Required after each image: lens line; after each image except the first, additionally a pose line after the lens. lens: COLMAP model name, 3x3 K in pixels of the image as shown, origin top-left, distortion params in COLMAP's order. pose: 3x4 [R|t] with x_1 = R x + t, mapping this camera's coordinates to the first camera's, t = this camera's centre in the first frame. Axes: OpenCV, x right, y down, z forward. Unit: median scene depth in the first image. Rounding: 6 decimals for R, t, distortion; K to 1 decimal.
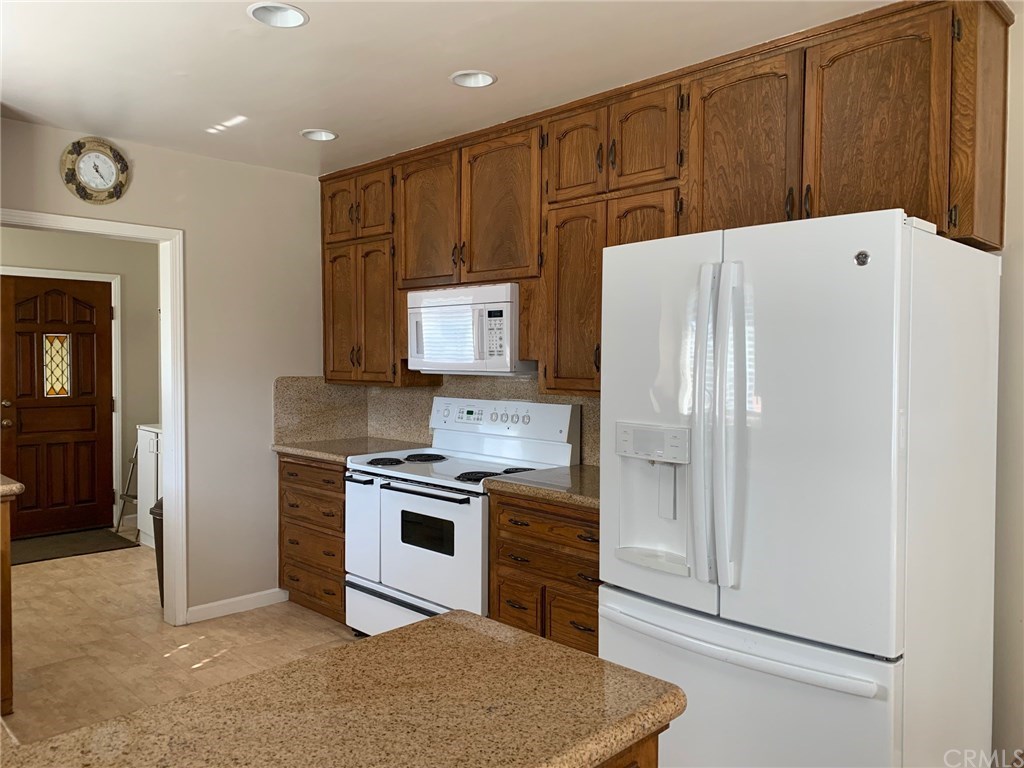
lens RADIAL K [[767.2, 0, 504.9], [0, 767.2, 376.3], [0, 0, 1]] dist [0.055258, -0.075077]
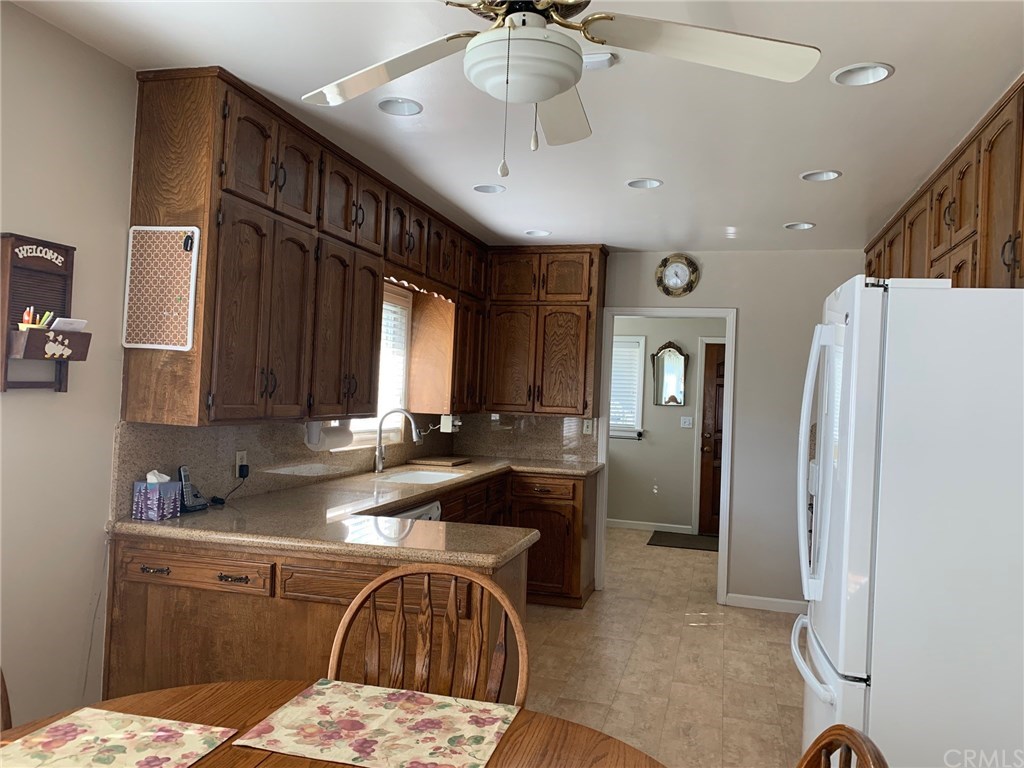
lens RADIAL K [[767.2, 0, 504.9], [0, 767.2, 376.3], [0, 0, 1]] dist [0.055258, -0.075077]
pose [[0.496690, -0.000809, -0.867928, 0.606427], [-0.060806, 0.997510, -0.035727, 0.001525], [0.865796, 0.070521, 0.495404, -0.005338]]
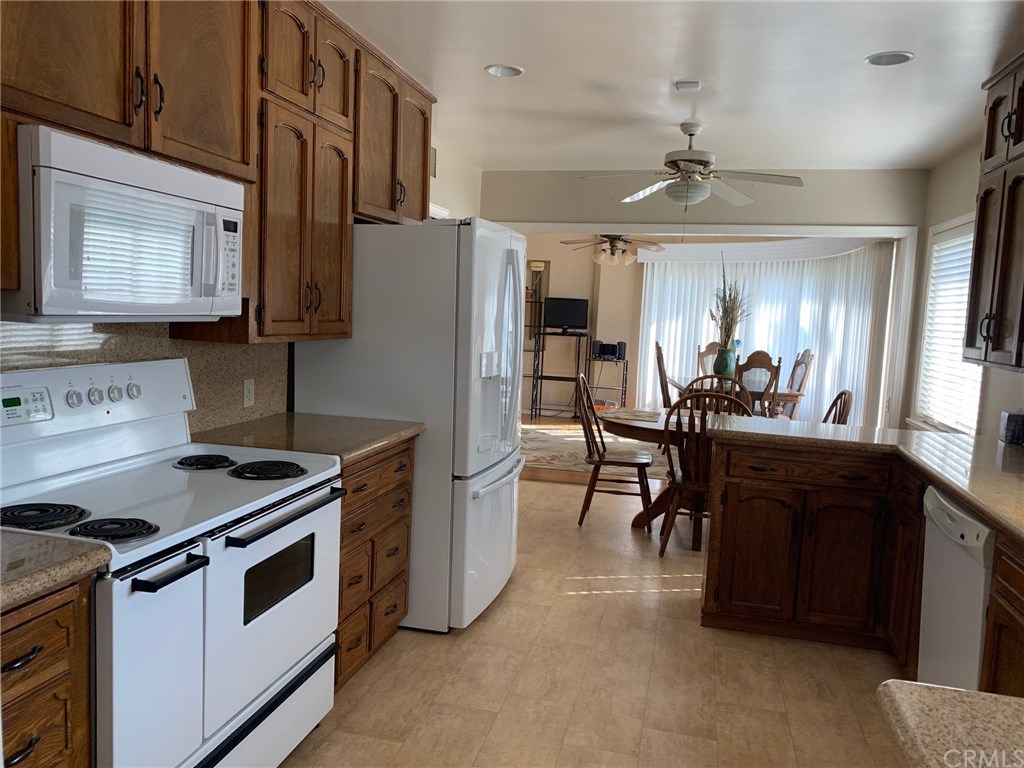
lens RADIAL K [[771.2, 0, 510.6], [0, 771.2, 384.4], [0, 0, 1]] dist [0.057660, -0.155094]
pose [[-0.531255, -0.111166, 0.839887, -0.659987], [-0.023588, 0.992911, 0.116500, -0.028480], [-0.846884, 0.042080, -0.530111, 1.080150]]
